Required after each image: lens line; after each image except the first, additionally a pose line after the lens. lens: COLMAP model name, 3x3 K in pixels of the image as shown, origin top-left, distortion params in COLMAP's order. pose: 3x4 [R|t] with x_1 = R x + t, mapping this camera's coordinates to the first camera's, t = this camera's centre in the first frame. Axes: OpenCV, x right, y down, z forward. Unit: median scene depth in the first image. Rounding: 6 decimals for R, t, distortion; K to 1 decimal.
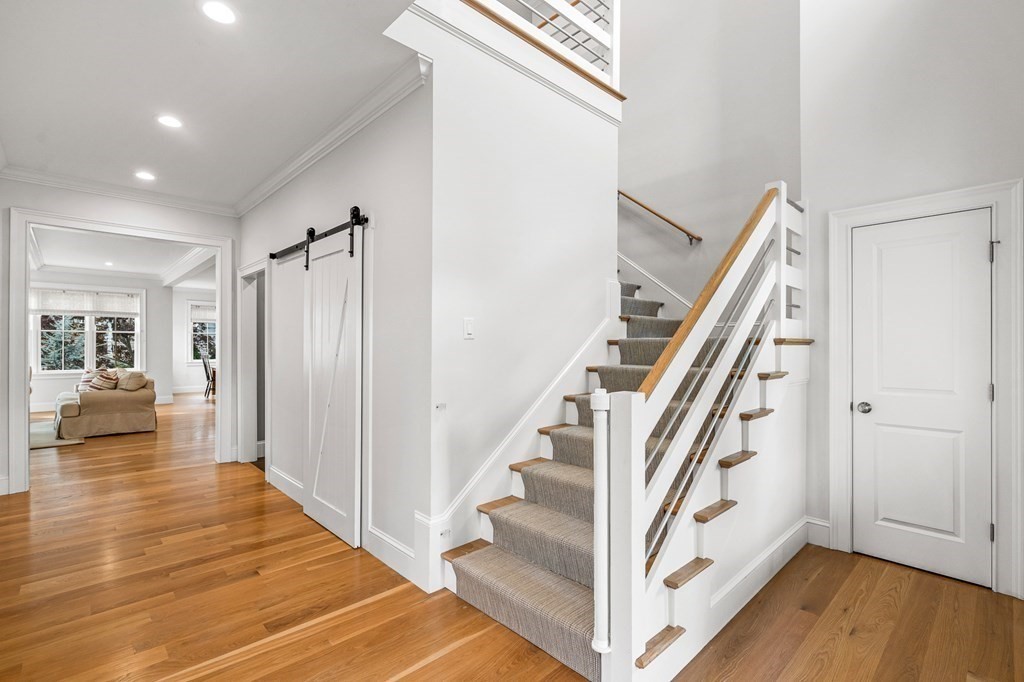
lens RADIAL K [[471.3, 0, 510.2], [0, 471.3, 343.3], [0, 0, 1]] dist [-0.001063, 0.000189]
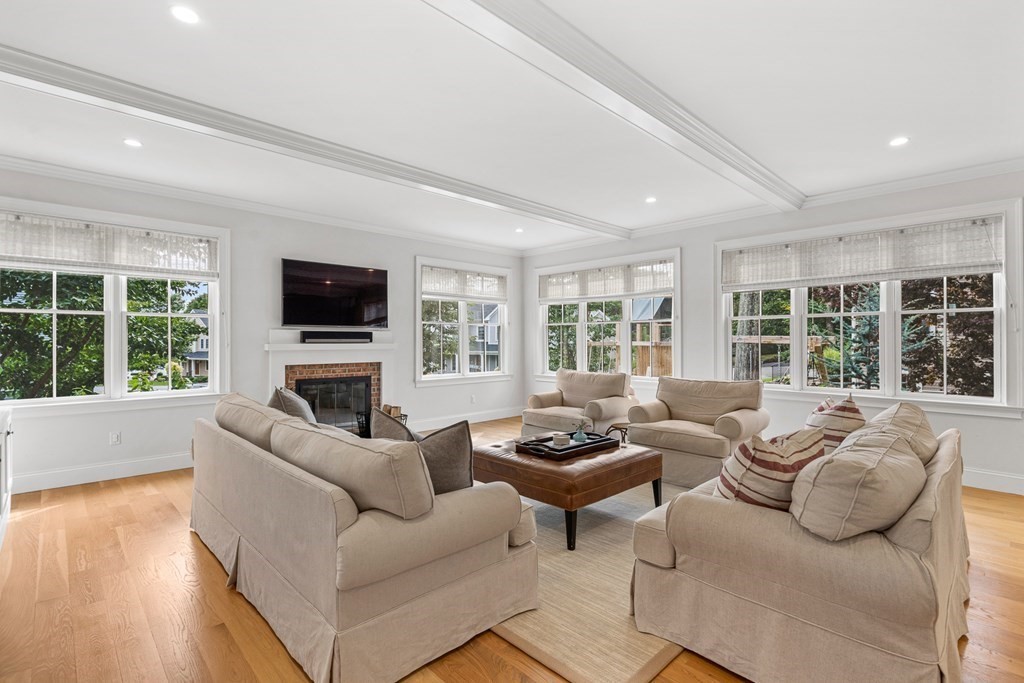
lens RADIAL K [[471.3, 0, 509.9], [0, 471.3, 338.8], [0, 0, 1]] dist [-0.001063, 0.000189]
pose [[0.011280, -0.005904, -0.999919, -0.558894], [0.010569, 0.999927, -0.005785, 0.001591], [0.999881, -0.010503, 0.011342, 0.822820]]
